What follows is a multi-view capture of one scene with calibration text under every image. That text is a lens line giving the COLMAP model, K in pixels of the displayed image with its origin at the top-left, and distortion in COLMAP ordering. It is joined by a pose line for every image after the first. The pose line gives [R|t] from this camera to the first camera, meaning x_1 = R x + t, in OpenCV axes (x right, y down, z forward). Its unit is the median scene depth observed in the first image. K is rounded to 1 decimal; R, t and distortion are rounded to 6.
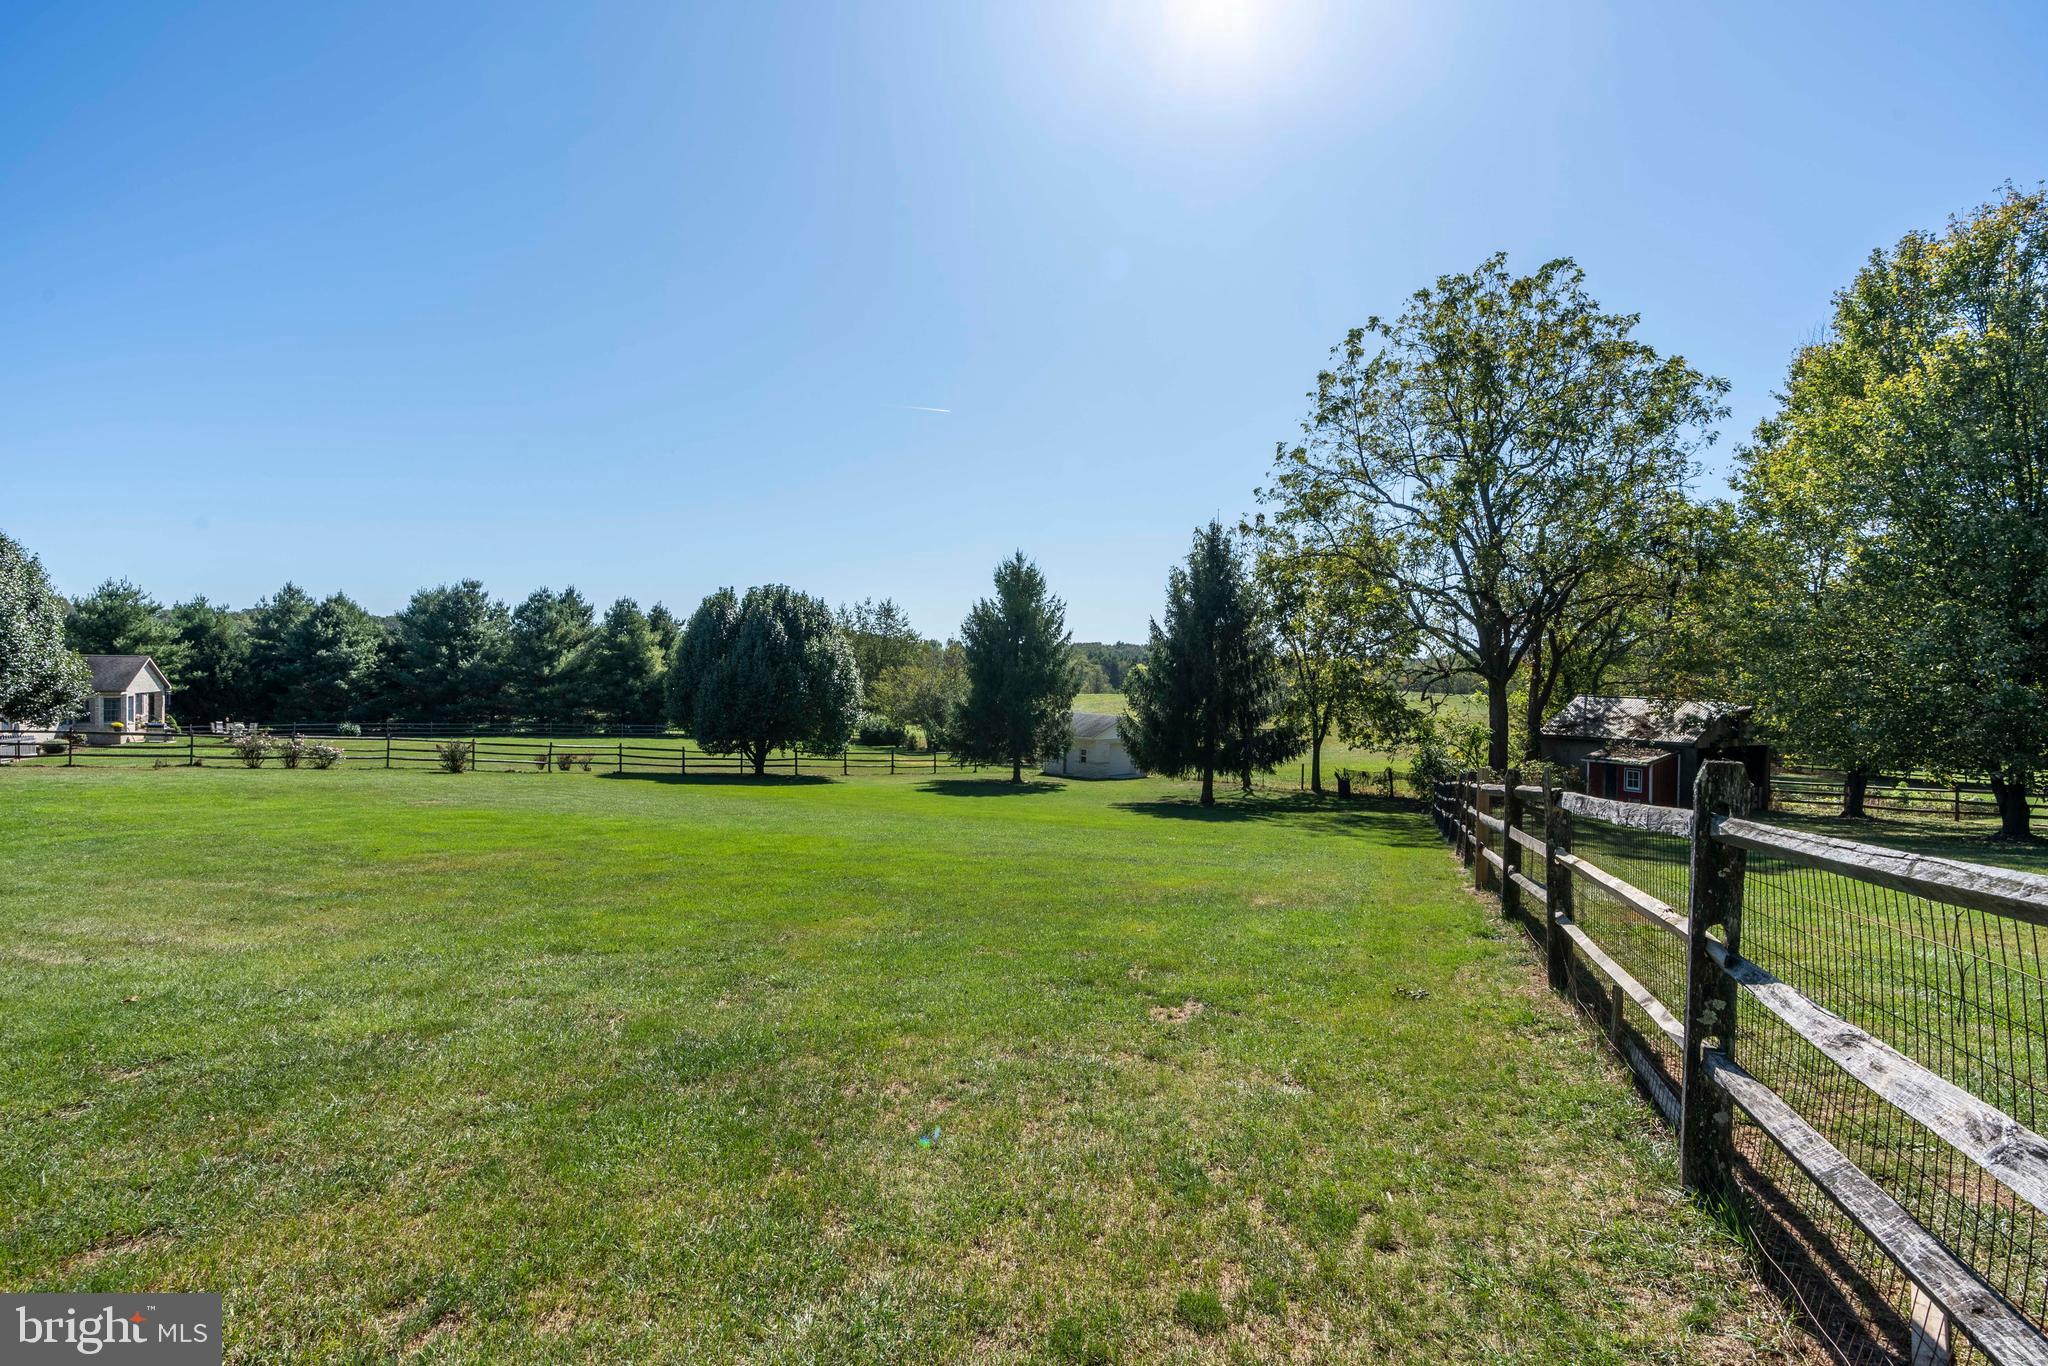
lens RADIAL K [[928.2, 0, 1028.1], [0, 928.2, 683.3], [0, 0, 1]] dist [-0.013802, 0.005242]
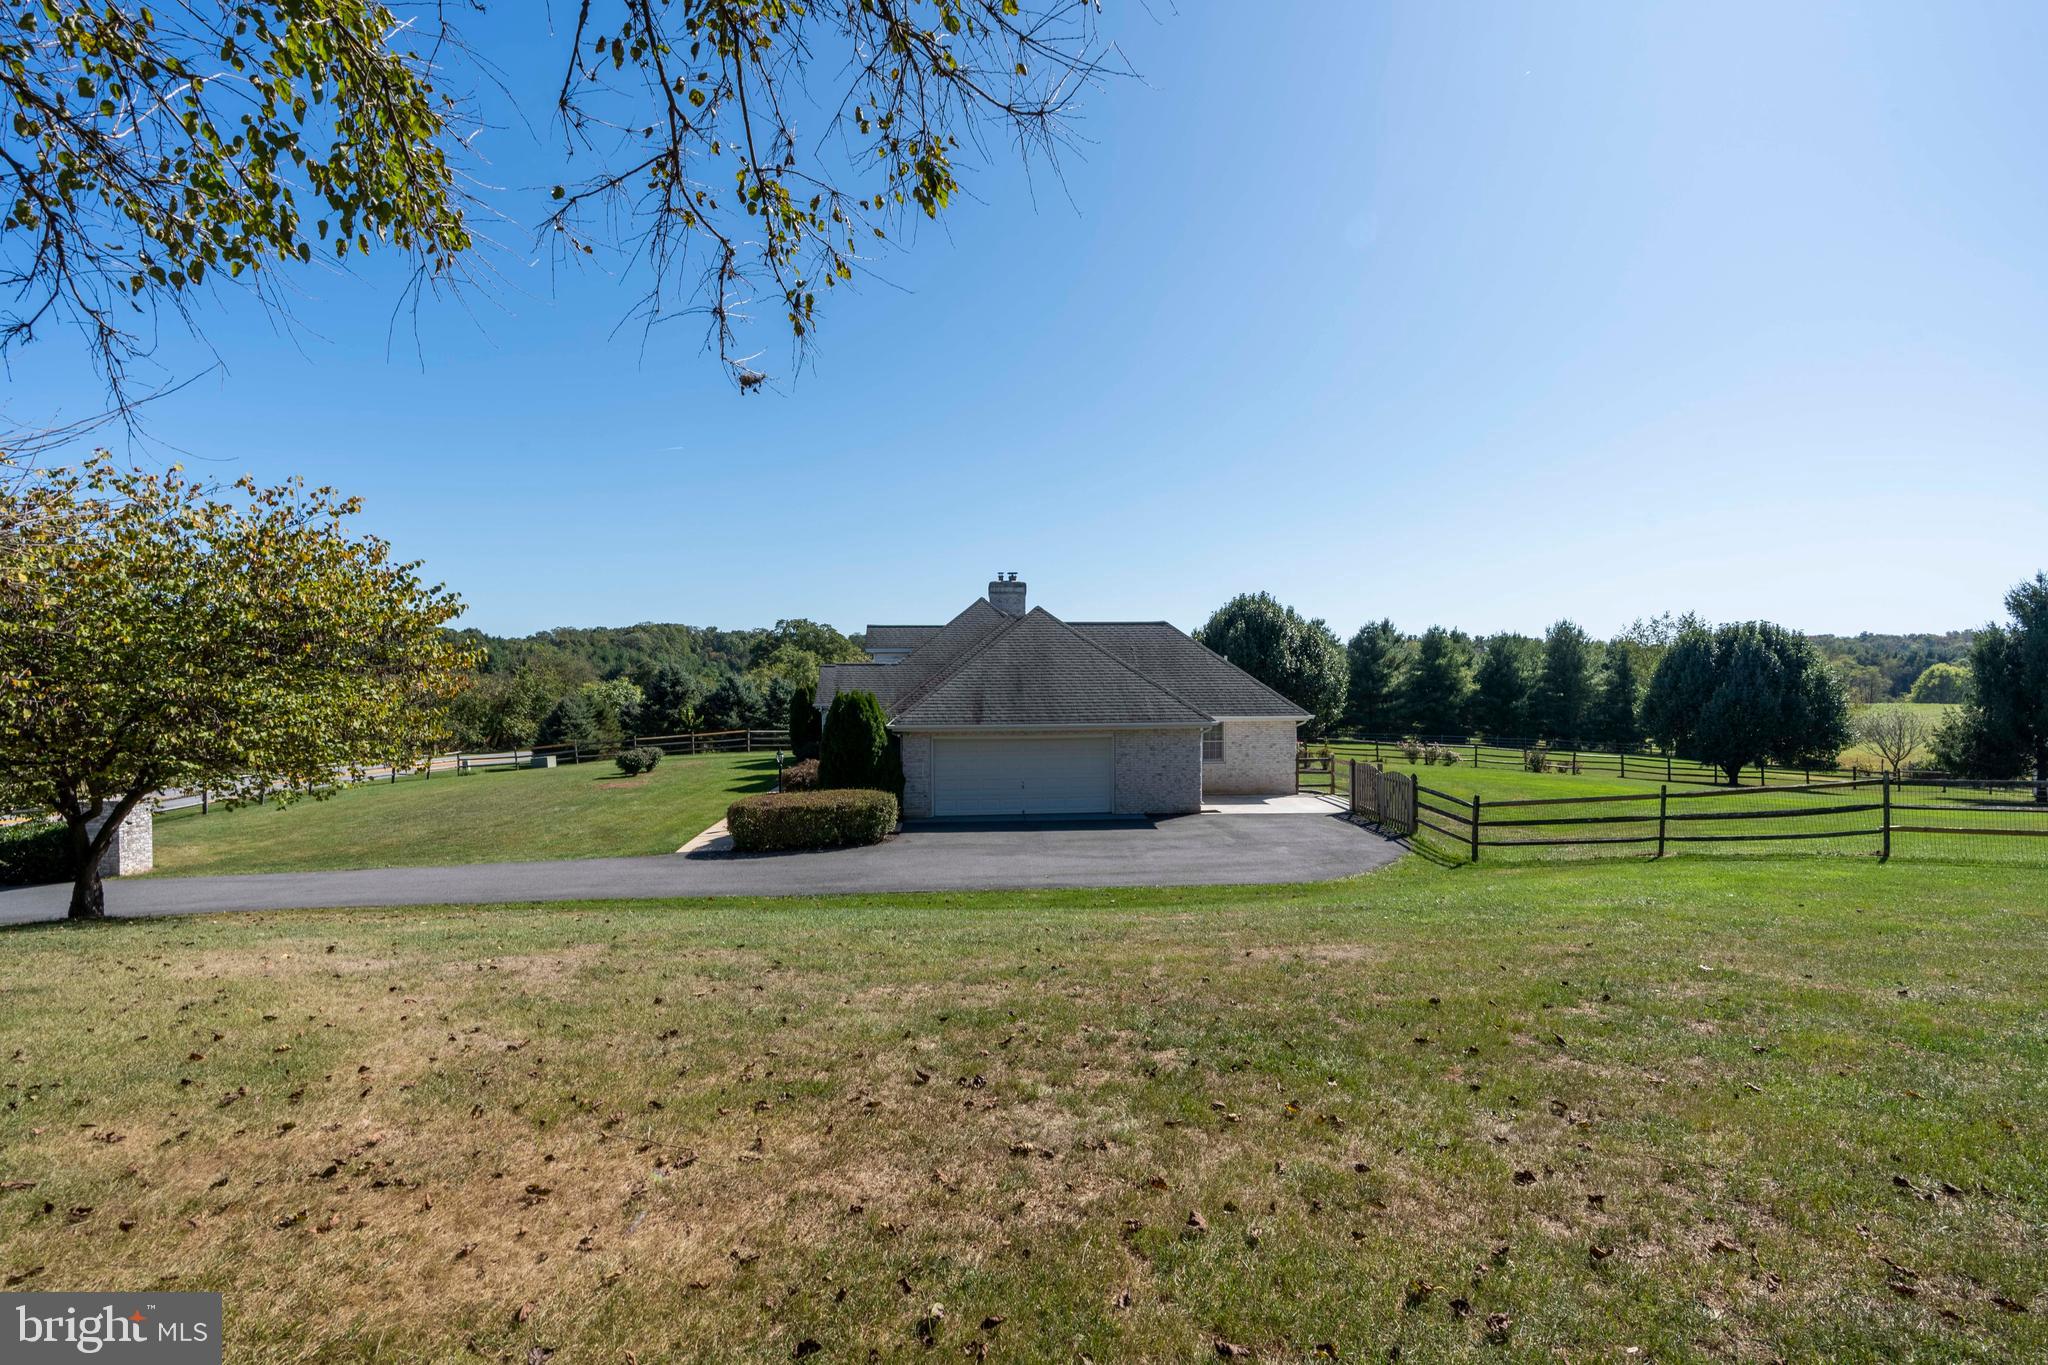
lens RADIAL K [[928.2, 0, 1028.1], [0, 928.2, 682.8], [0, 0, 1]] dist [-0.013802, 0.005242]
pose [[0.807947, -0.015234, -0.589059, -0.236685], [0.009979, 0.999876, -0.012171, -0.017199], [0.589171, 0.003955, 0.807999, -0.337540]]
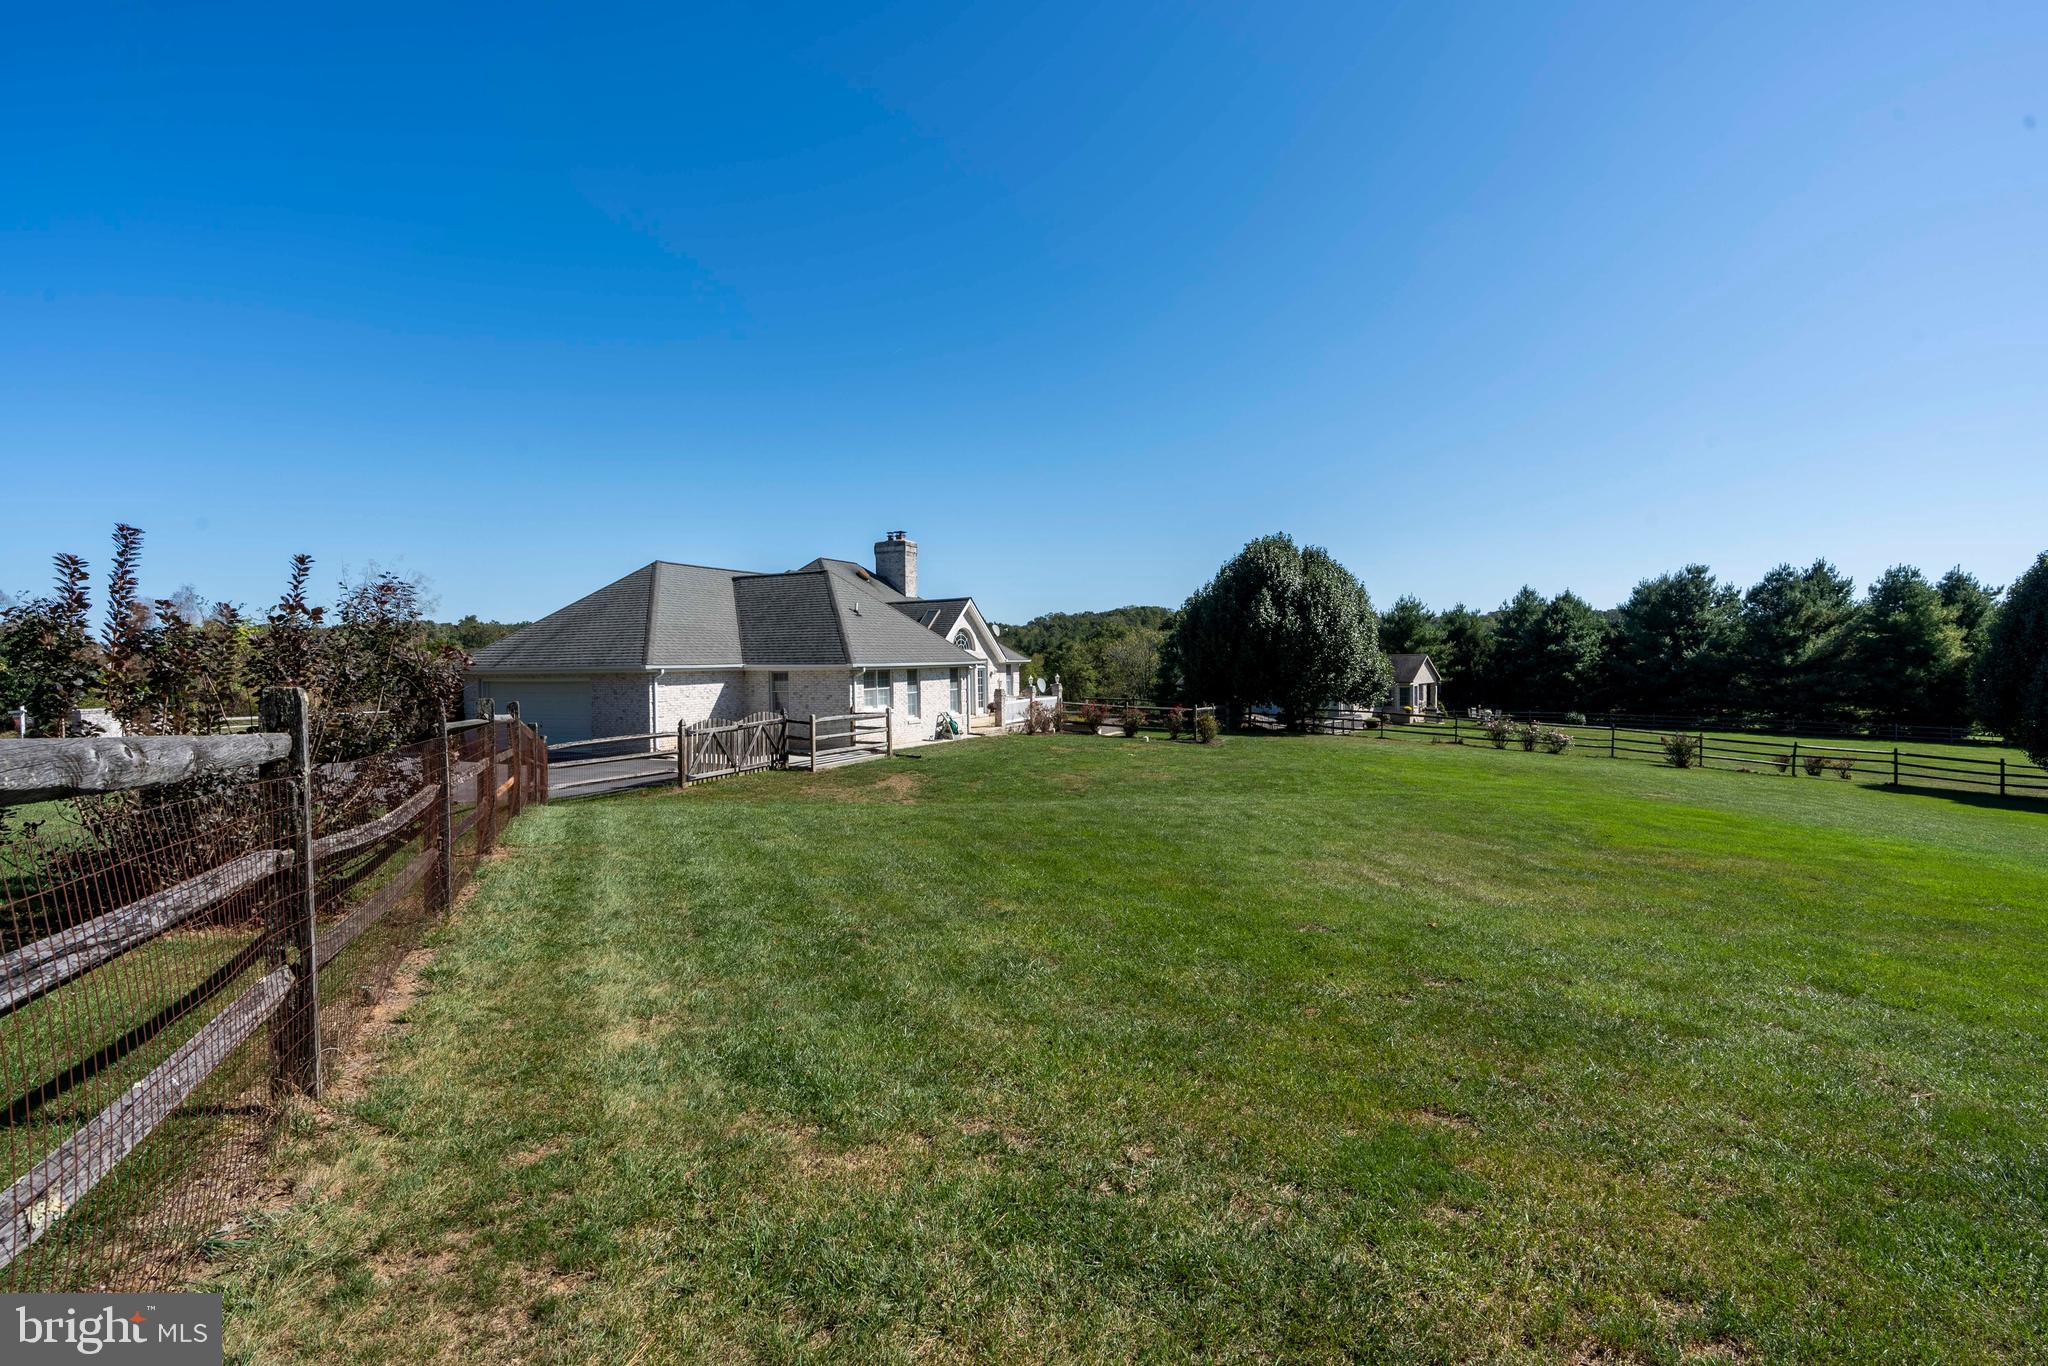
lens RADIAL K [[928.2, 0, 1028.1], [0, 928.2, 683.3], [0, 0, 1]] dist [-0.013802, 0.005242]
pose [[0.396043, 0.002670, -0.918228, -0.007029], [0.005777, 0.999969, 0.005399, -0.000011], [0.918214, -0.007443, 0.396015, -0.005017]]
